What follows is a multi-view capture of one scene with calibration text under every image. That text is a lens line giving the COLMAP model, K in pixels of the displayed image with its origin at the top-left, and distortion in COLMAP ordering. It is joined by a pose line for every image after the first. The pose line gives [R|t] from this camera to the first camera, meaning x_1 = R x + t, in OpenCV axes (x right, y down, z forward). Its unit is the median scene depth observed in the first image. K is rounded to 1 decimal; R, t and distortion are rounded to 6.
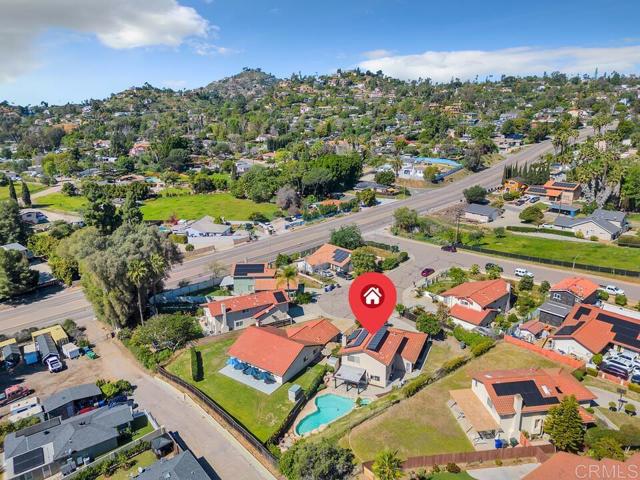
lens RADIAL K [[447.6, 0, 320.0], [0, 447.6, 240.0], [0, 0, 1]] dist [0.073990, -0.089483]
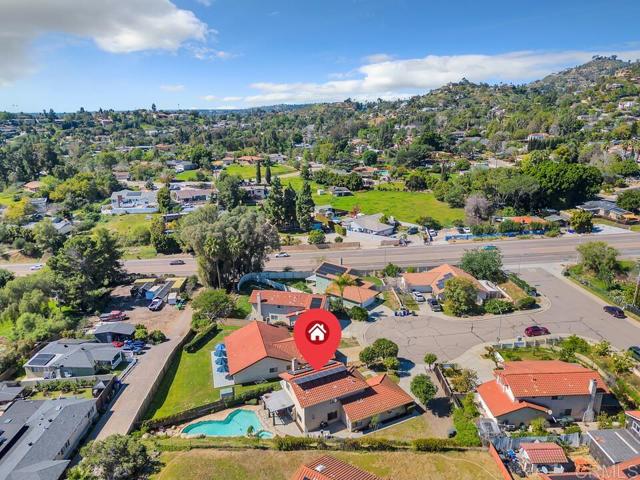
lens RADIAL K [[447.6, 0, 320.0], [0, 447.6, 240.0], [0, 0, 1]] dist [0.073990, -0.089483]
pose [[0.766744, 0.187221, -0.614046, 0.351835], [-0.180882, 0.980779, 0.073174, -0.056553], [0.615943, 0.054964, 0.785871, 0.180443]]
